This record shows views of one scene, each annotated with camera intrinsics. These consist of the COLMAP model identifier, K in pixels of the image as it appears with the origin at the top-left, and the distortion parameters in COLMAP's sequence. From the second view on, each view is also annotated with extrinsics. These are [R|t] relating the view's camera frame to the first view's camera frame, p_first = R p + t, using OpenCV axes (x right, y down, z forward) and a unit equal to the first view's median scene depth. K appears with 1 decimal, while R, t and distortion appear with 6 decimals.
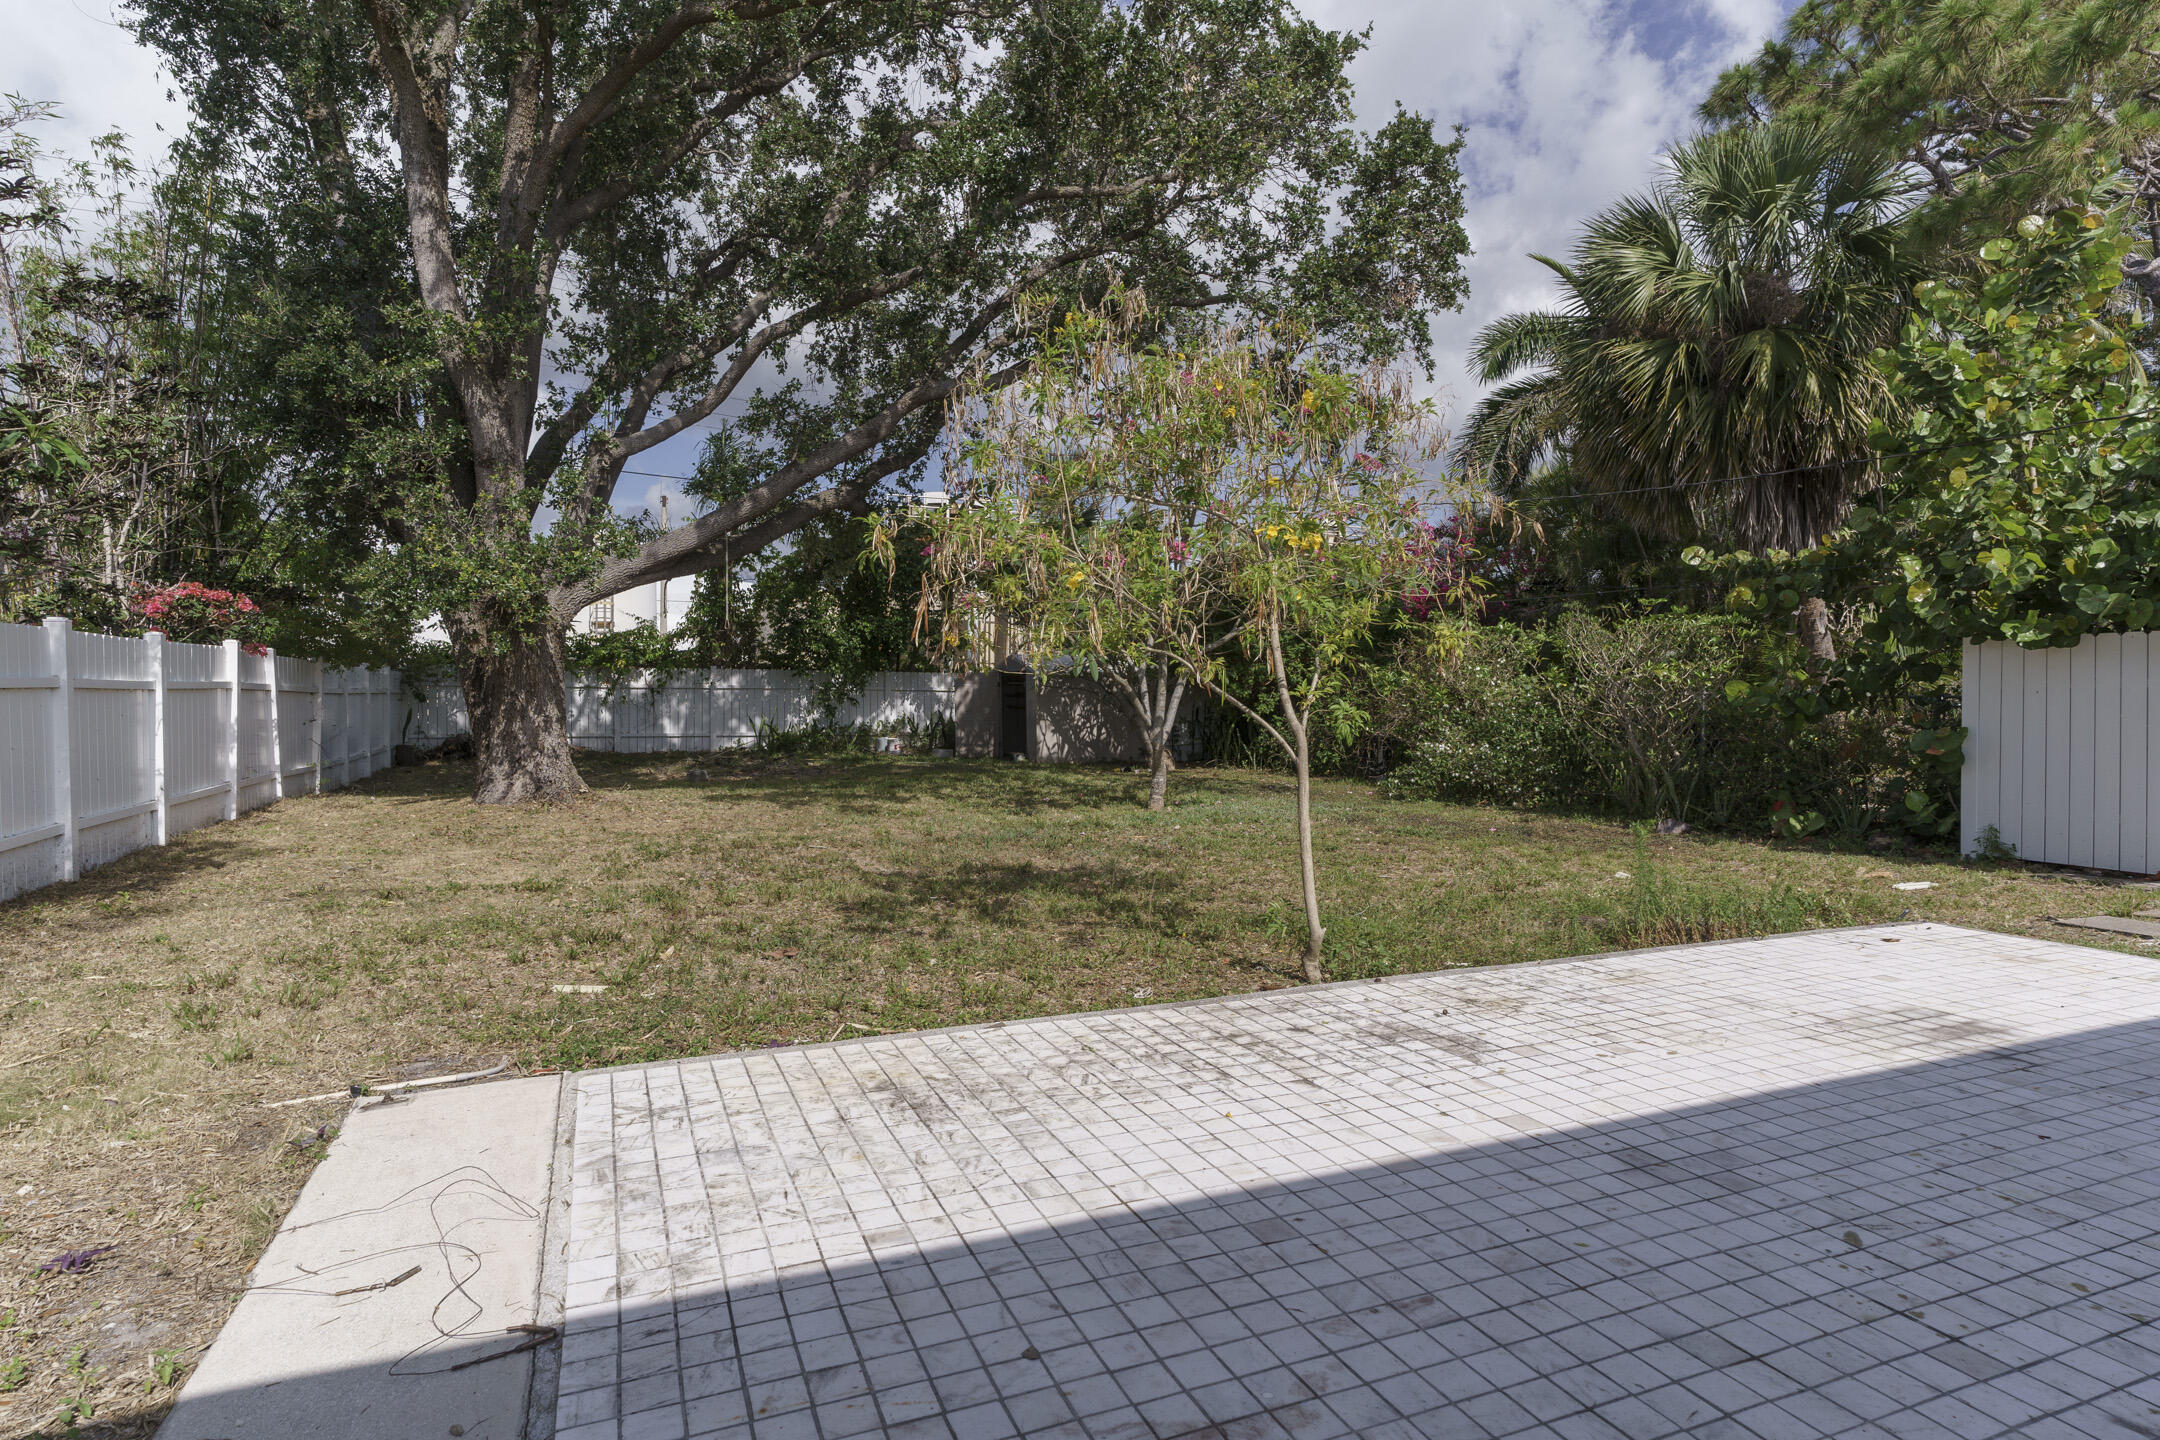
lens RADIAL K [[1099.1, 0, 1075.0], [0, 1099.1, 712.3], [0, 0, 1]] dist [-0.004752, 0.003690]
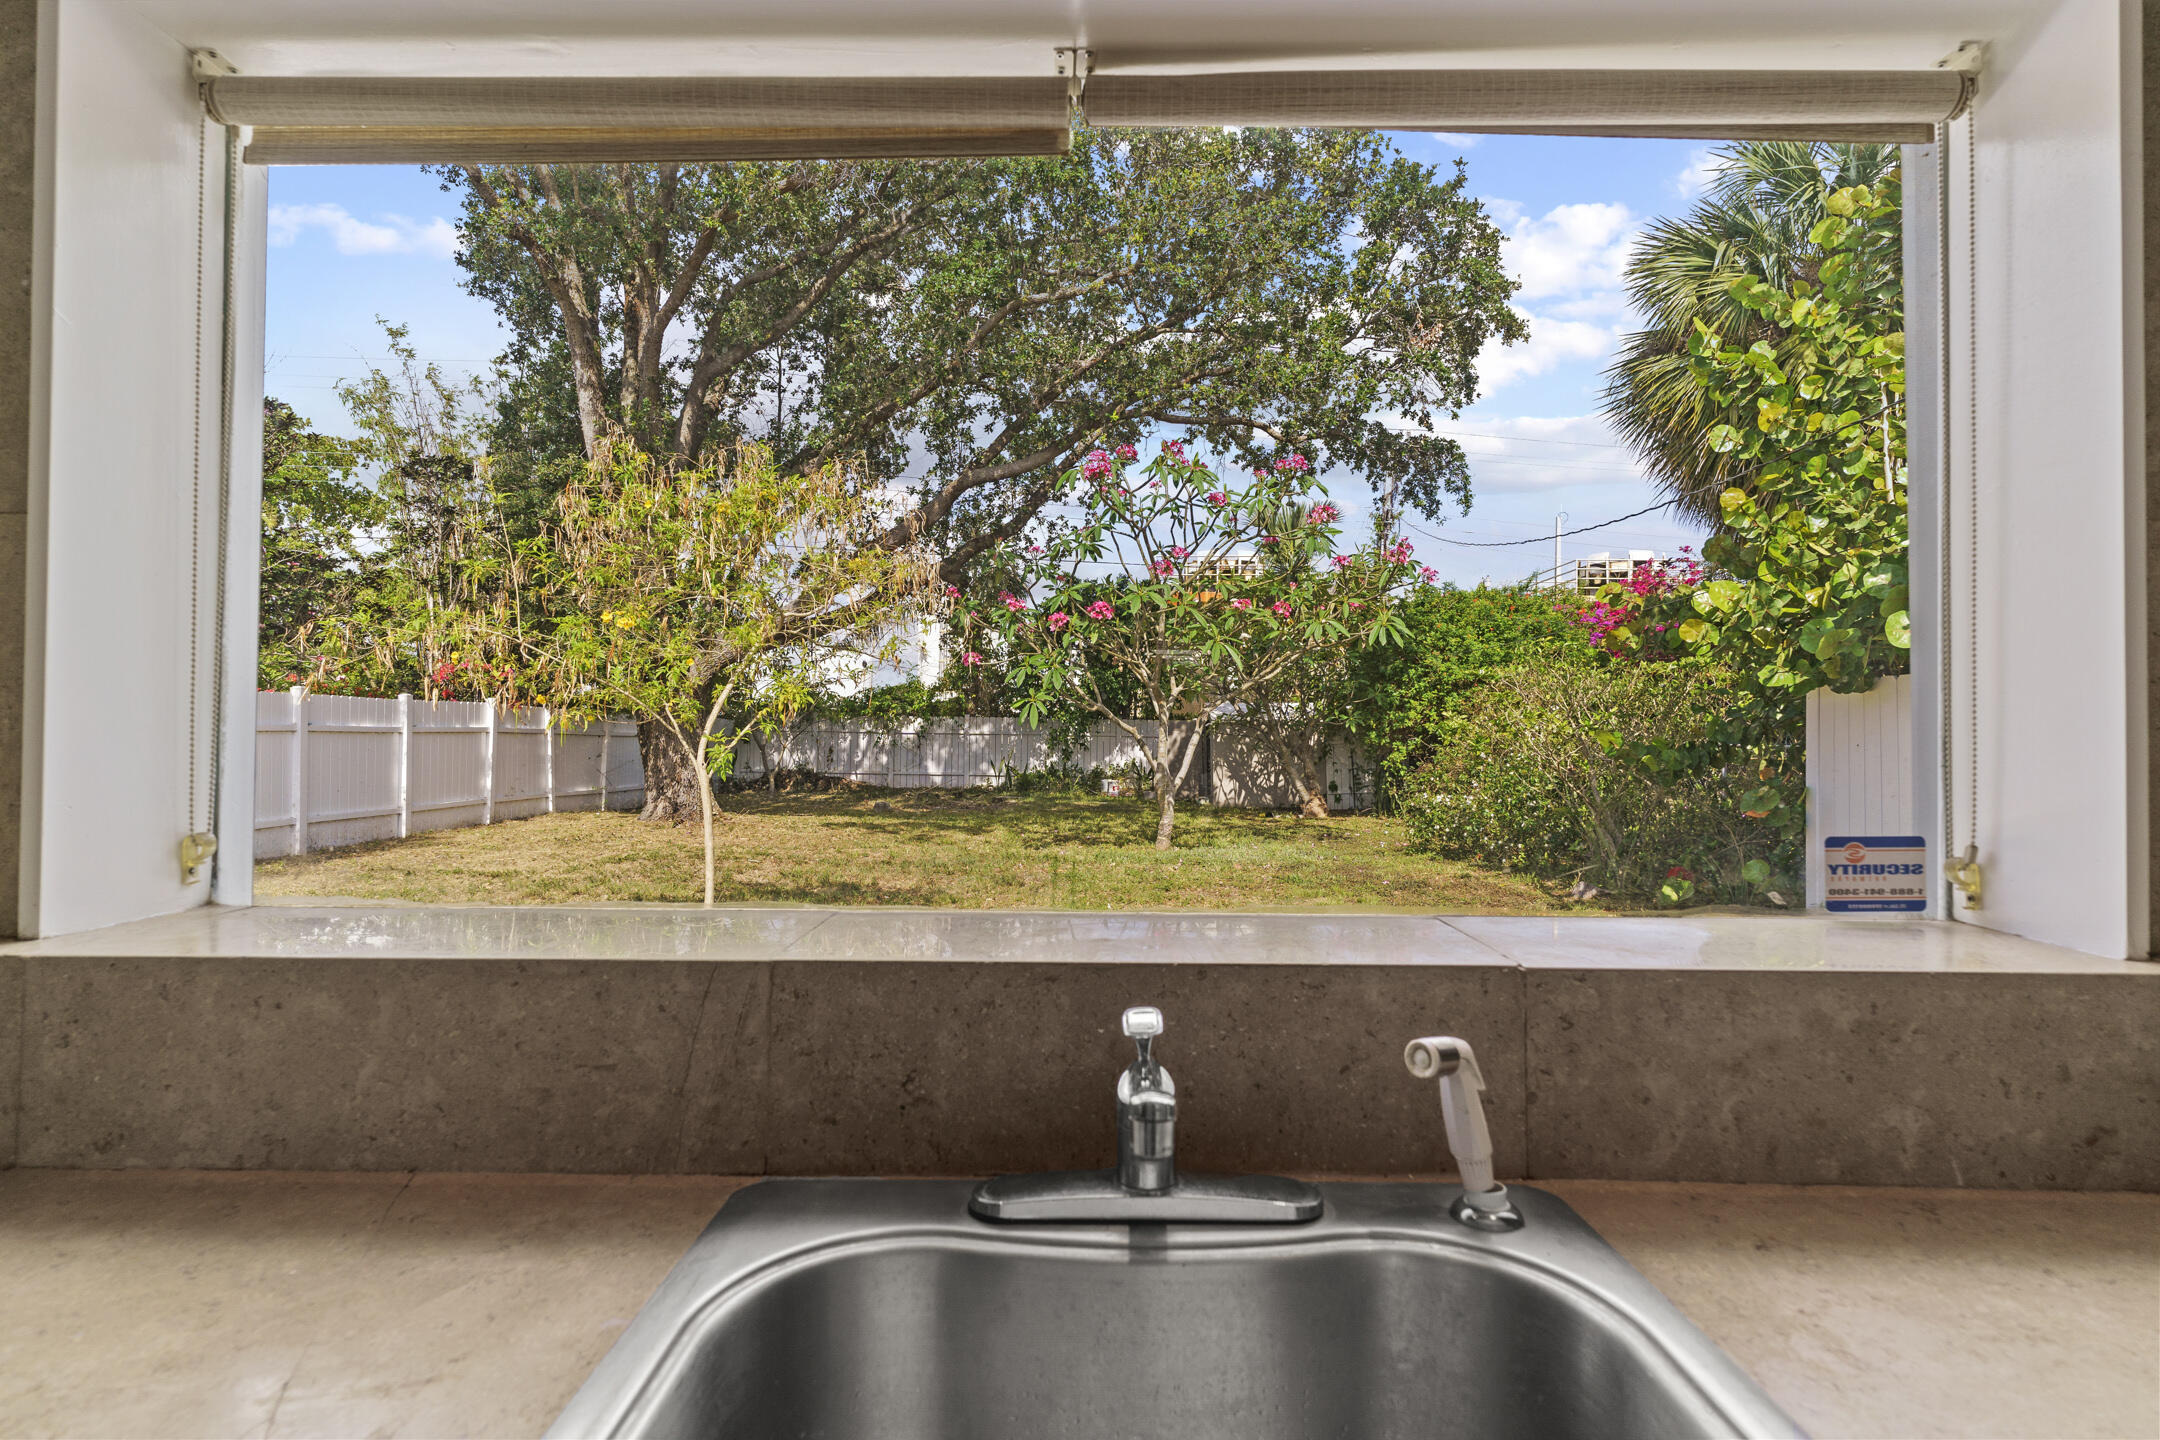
lens RADIAL K [[1099.1, 0, 1081.2], [0, 1099.1, 718.6], [0, 0, 1]] dist [-0.004752, 0.003690]
pose [[0.917943, 0.000662, -0.396711, 0.310041], [-0.015068, 0.999335, -0.033198, -0.002384], [0.396425, 0.036451, 0.917343, -0.004066]]
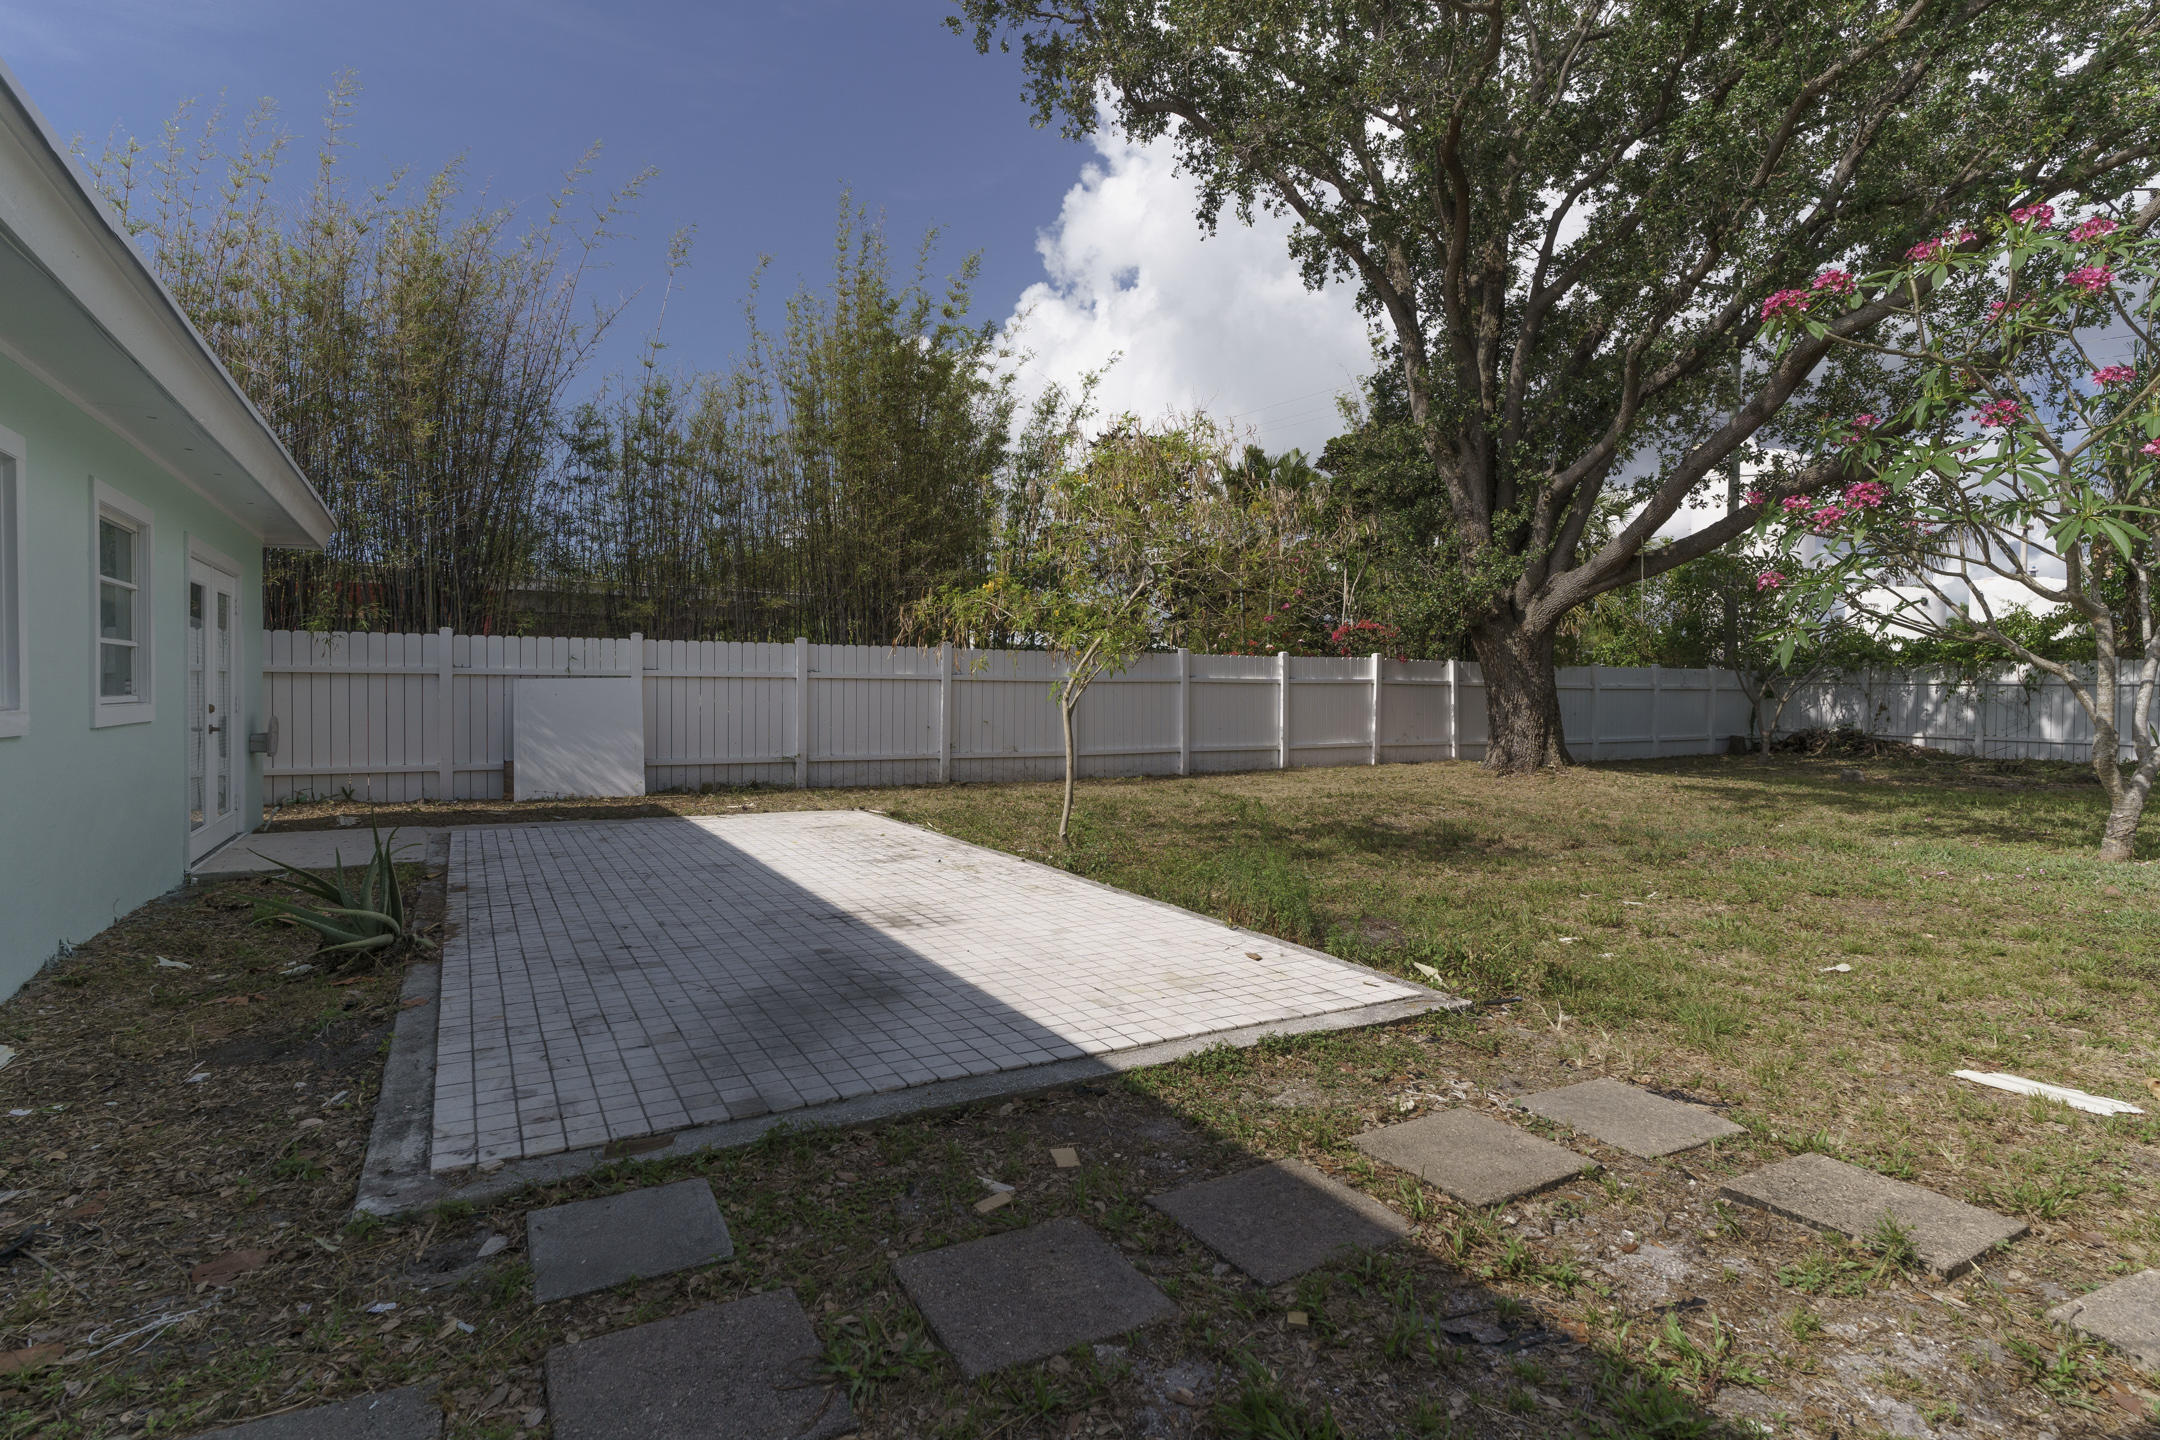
lens RADIAL K [[1099.1, 0, 1080.5], [0, 1099.1, 720.2], [0, 0, 1]] dist [-0.004752, 0.003690]
pose [[0.122164, 0.028711, -0.992095, 0.478464], [-0.020442, 0.999442, 0.026407, -0.000598], [0.992299, 0.017055, 0.122683, 0.228923]]
